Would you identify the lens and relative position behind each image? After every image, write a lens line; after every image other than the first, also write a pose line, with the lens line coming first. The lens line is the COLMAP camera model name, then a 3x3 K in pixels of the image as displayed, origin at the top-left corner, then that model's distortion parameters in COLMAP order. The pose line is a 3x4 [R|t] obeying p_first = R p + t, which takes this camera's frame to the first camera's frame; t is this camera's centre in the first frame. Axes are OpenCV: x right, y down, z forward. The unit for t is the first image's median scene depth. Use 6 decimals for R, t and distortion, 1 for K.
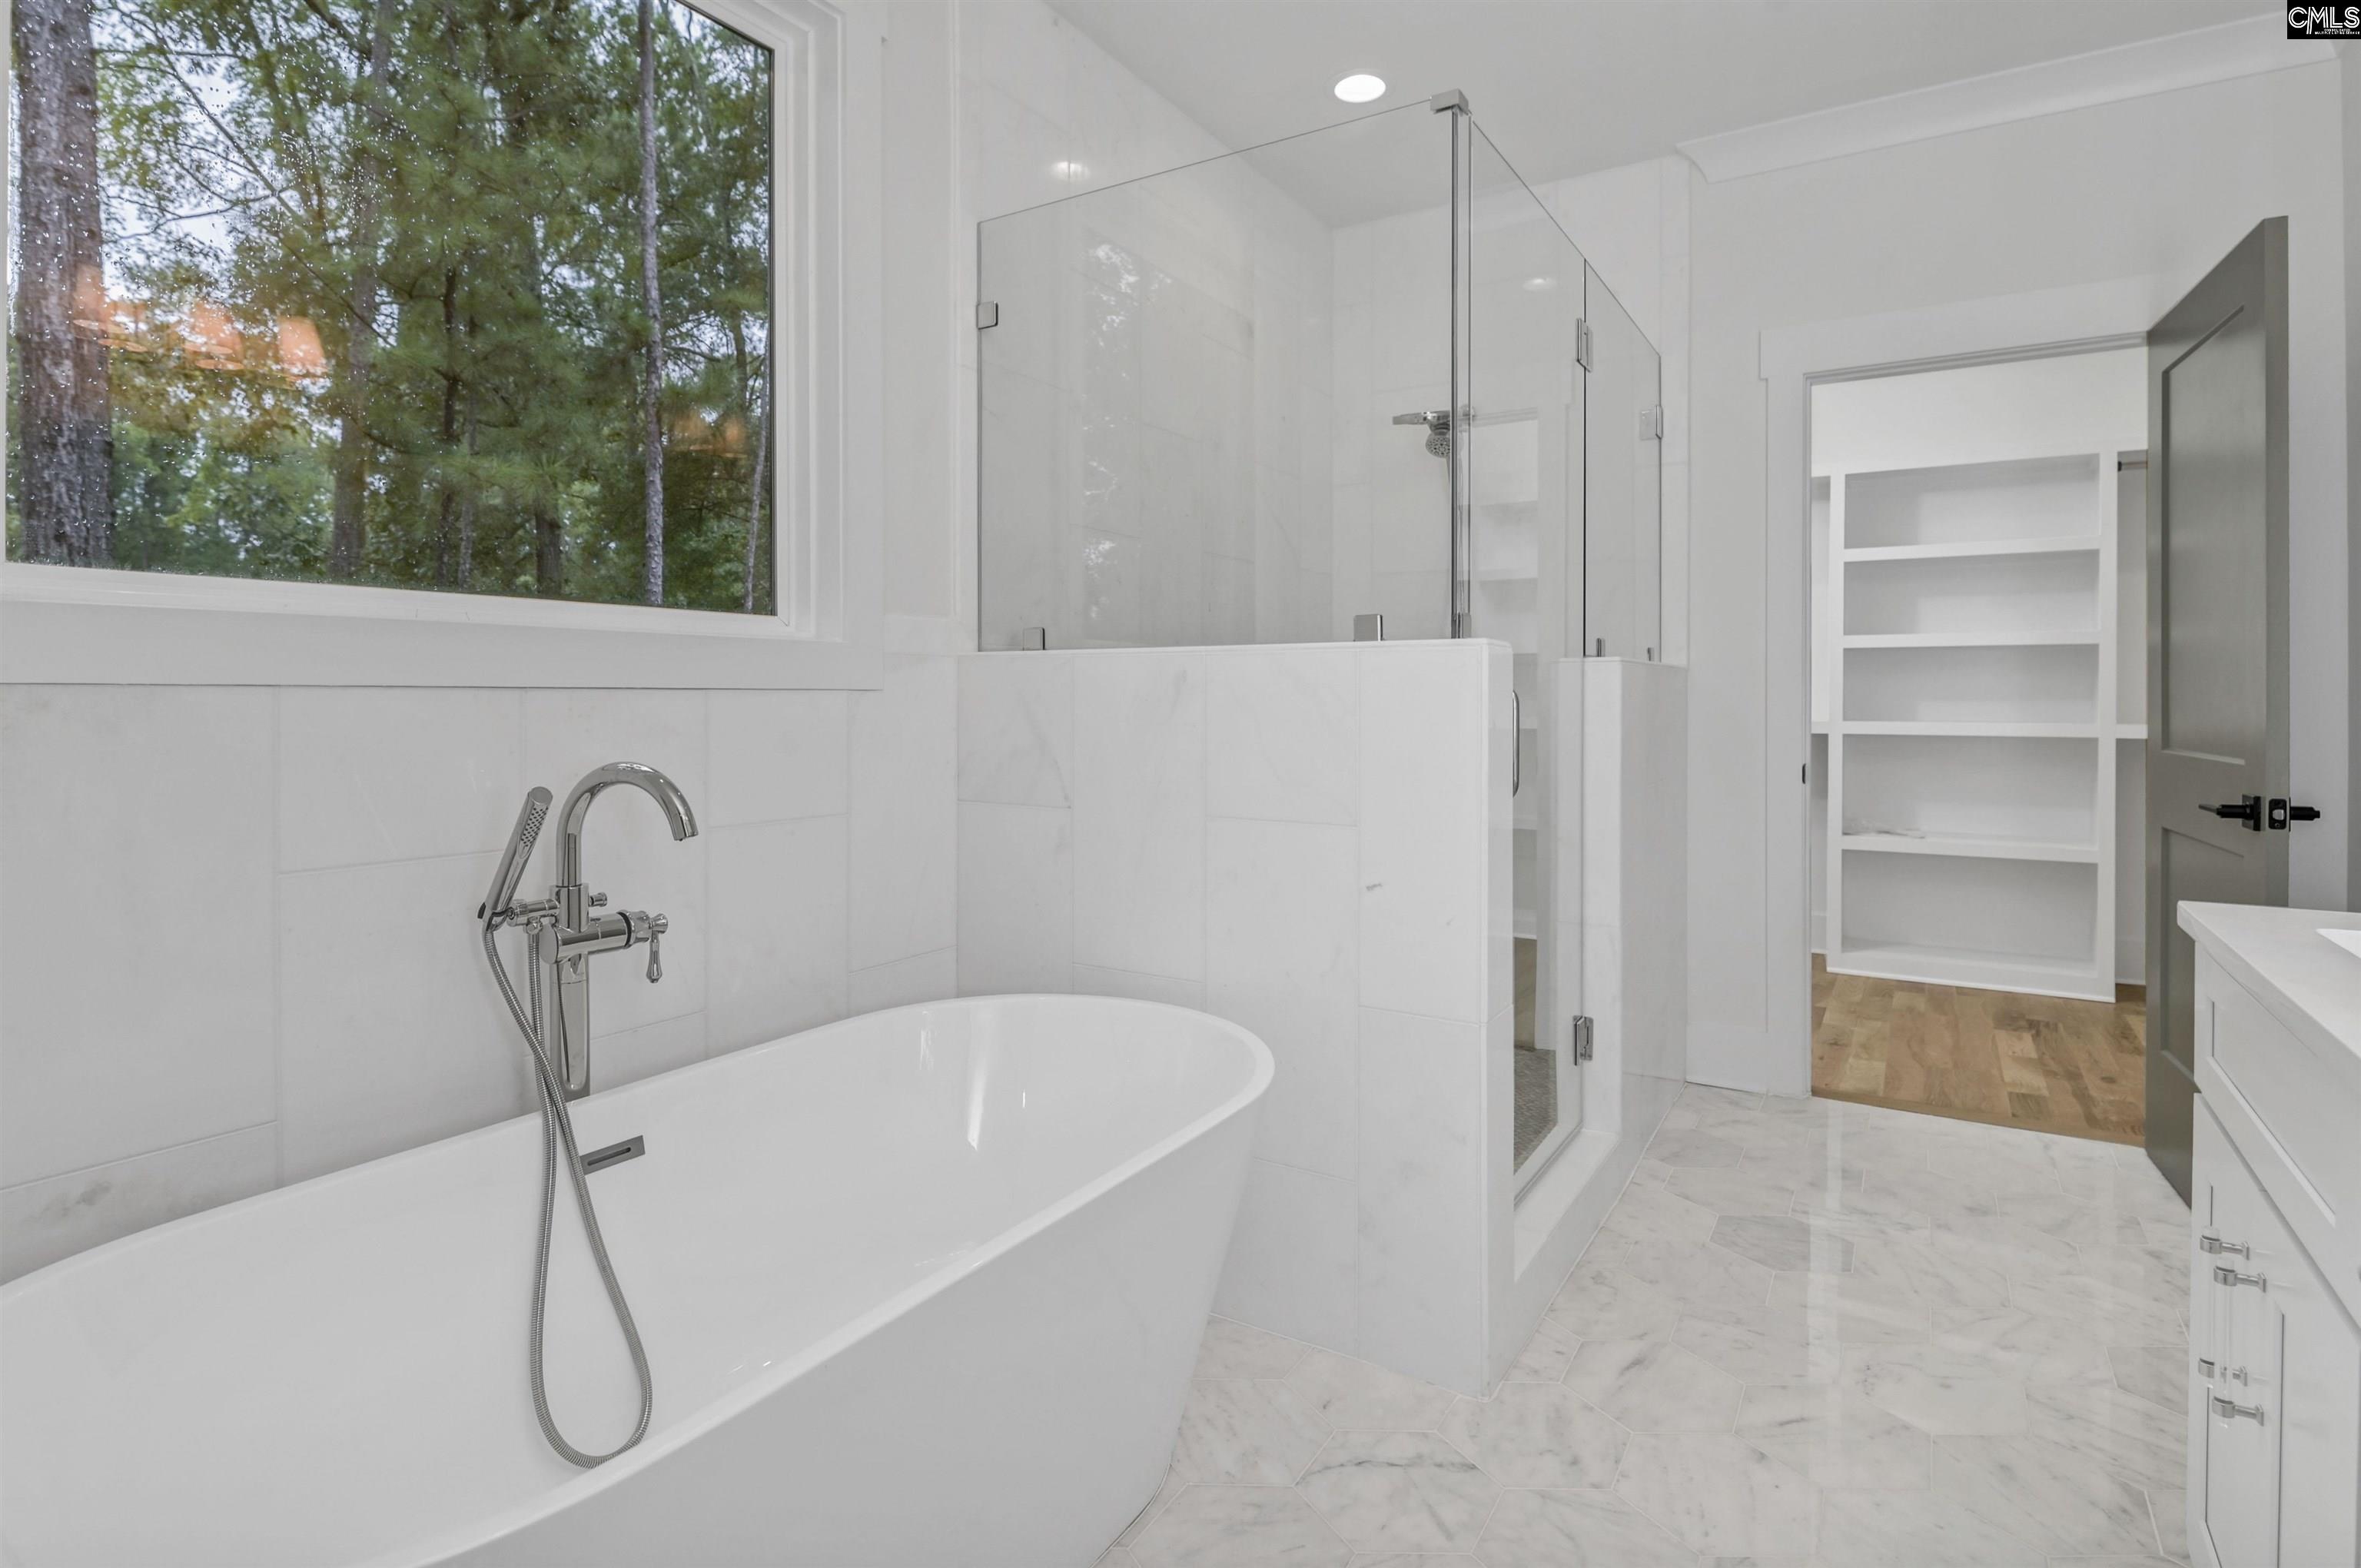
lens RADIAL K [[1201.9, 0, 1194.9], [0, 1201.9, 701.8], [0, 0, 1]] dist [0.010498, -0.012755]
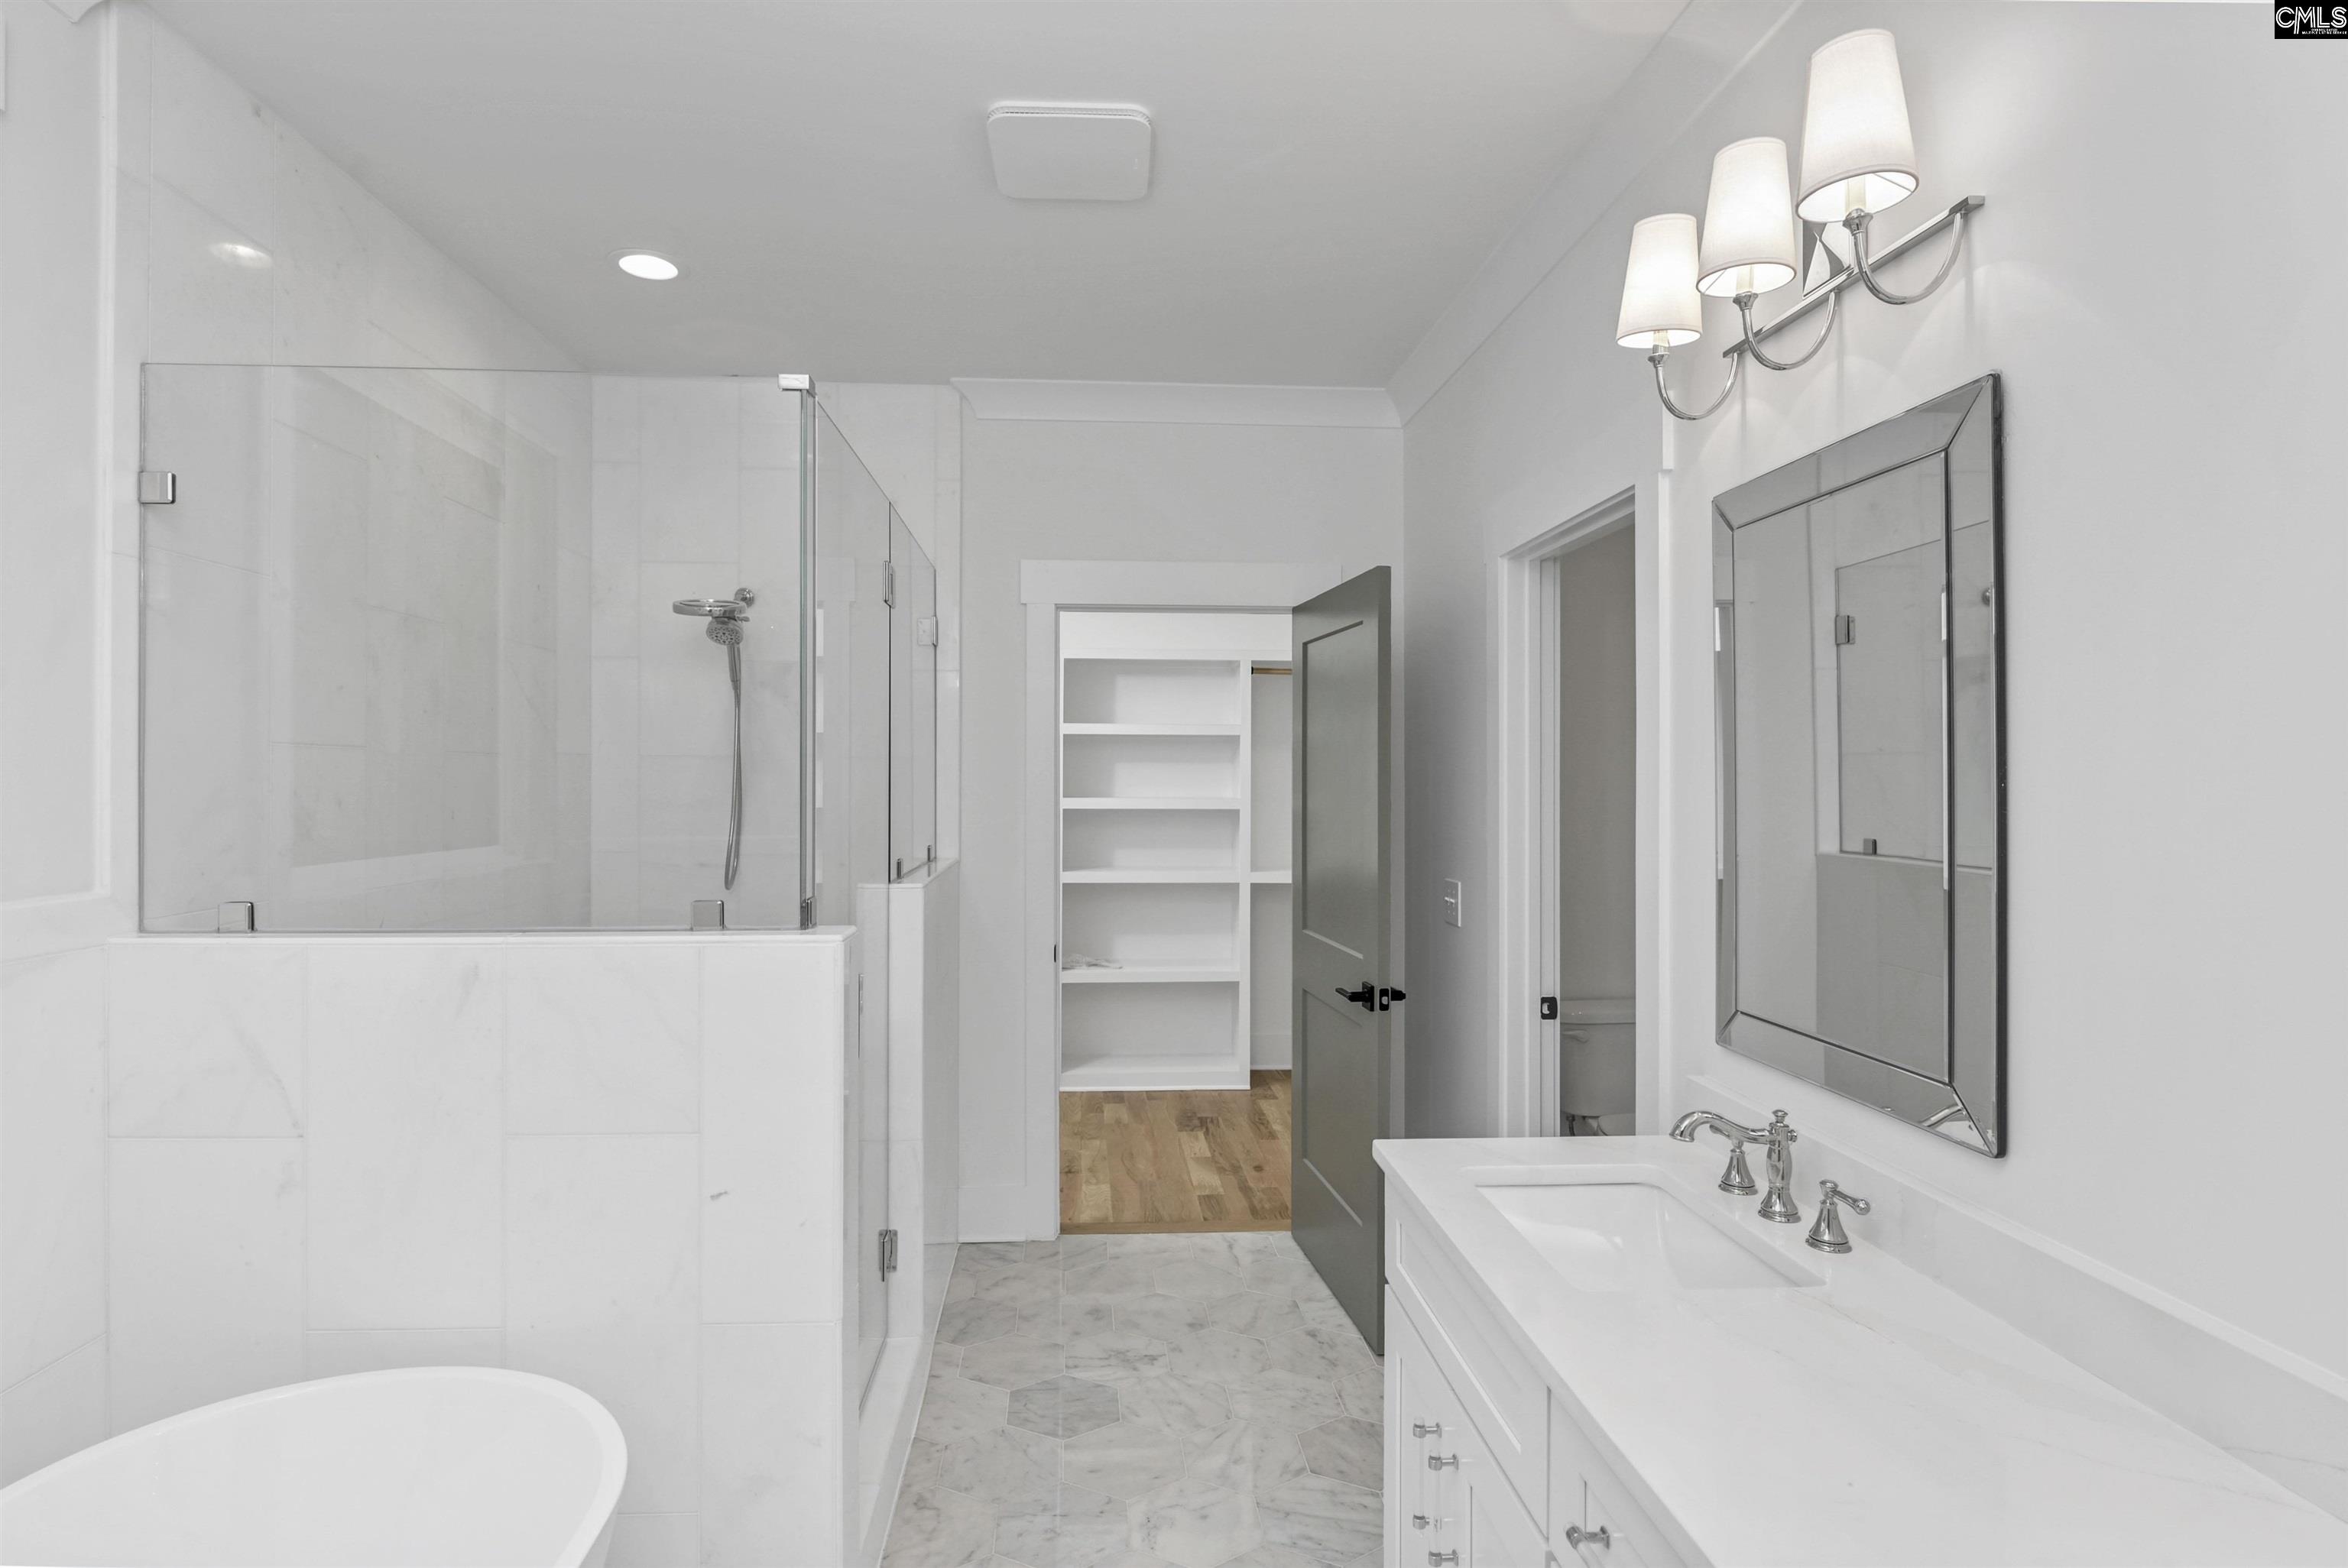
lens RADIAL K [[1195.1, 0, 1144.9], [0, 1195.1, 768.7], [0, 0, 1]] dist [0.010498, -0.012755]
pose [[0.821367, 0.001690, 0.570397, -0.082420], [0.000364, 0.999994, -0.003486, -0.128750], [-0.570399, 0.003071, 0.821362, 0.023172]]
